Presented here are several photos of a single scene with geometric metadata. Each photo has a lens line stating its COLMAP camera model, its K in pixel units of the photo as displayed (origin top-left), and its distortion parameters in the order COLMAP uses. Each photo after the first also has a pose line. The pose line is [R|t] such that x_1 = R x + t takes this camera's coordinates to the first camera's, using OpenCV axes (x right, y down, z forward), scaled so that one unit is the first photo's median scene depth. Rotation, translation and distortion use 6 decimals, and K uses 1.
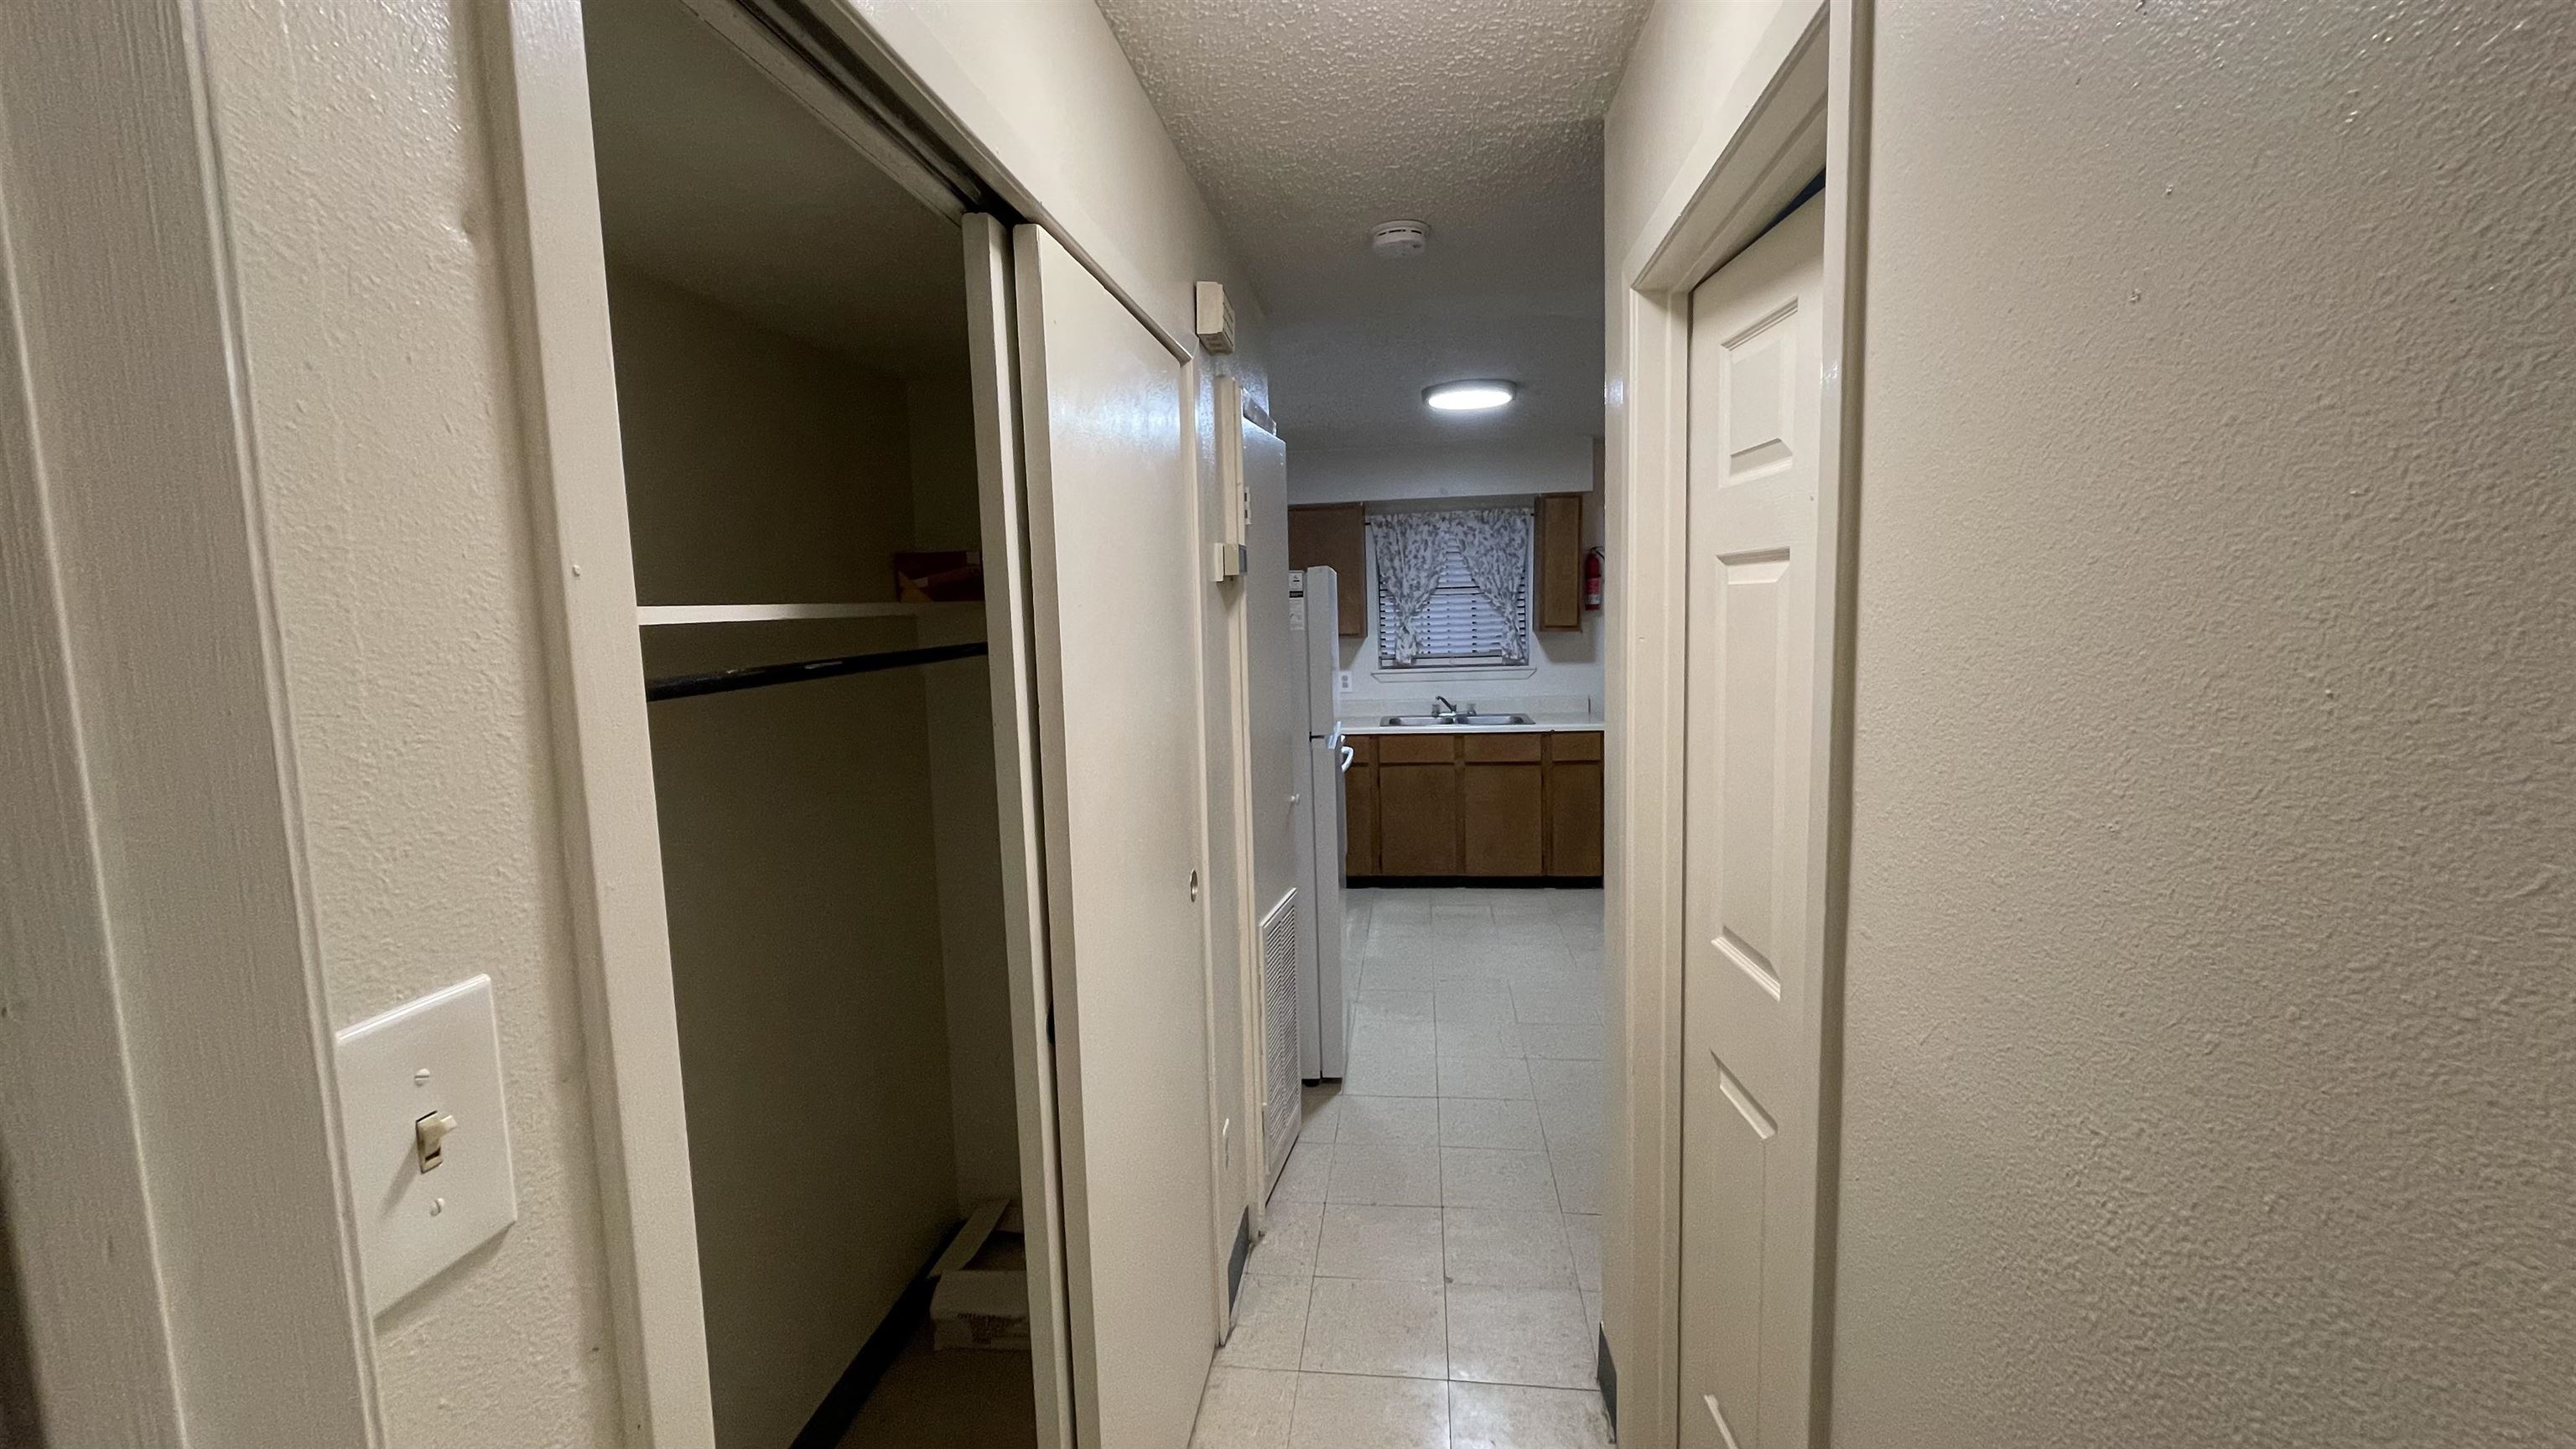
lens RADIAL K [[1045.8, 0, 1288.9], [0, 1045.8, 716.8], [0, 0, 1]] dist [-0.000712, -0.000071]
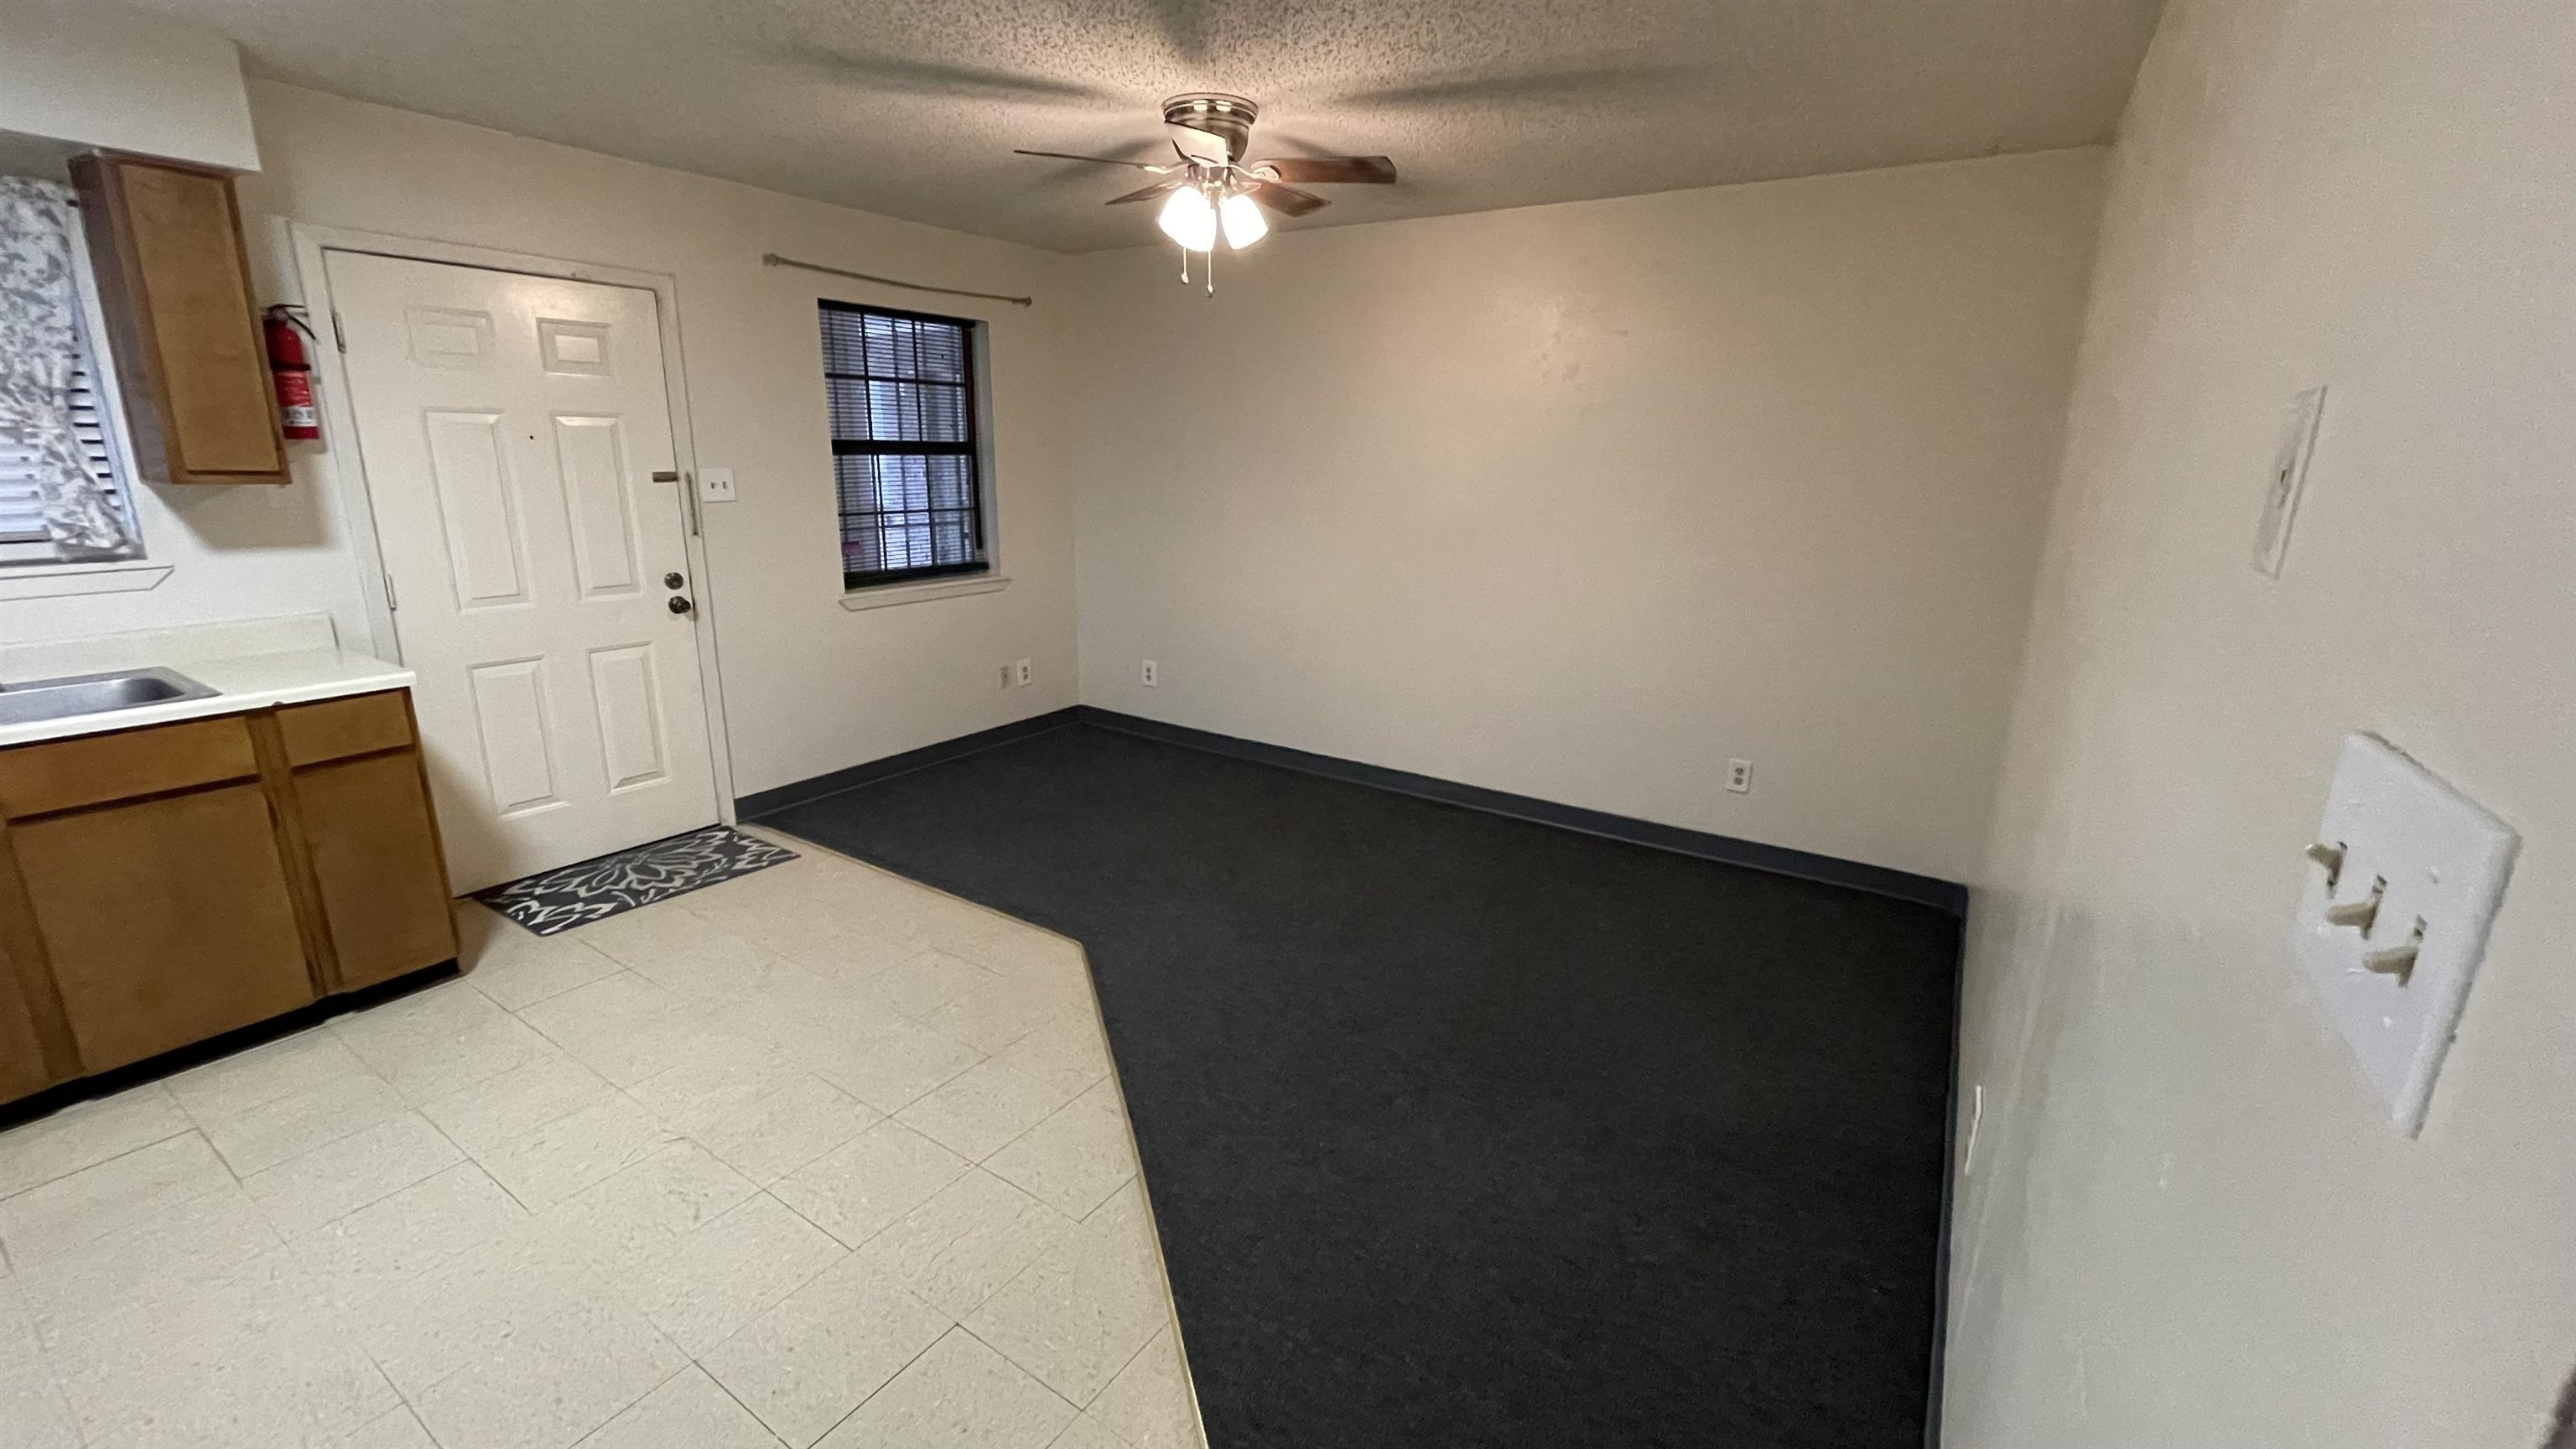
lens RADIAL K [[1045.8, 0, 1282.7], [0, 1045.8, 719.1], [0, 0, 1]] dist [-0.000712, -0.000071]
pose [[0.435691, -0.190820, 0.879637, 0.034102], [0.061417, 0.981295, 0.182452, -0.034607], [-0.897999, -0.025468, 0.439260, 0.368252]]
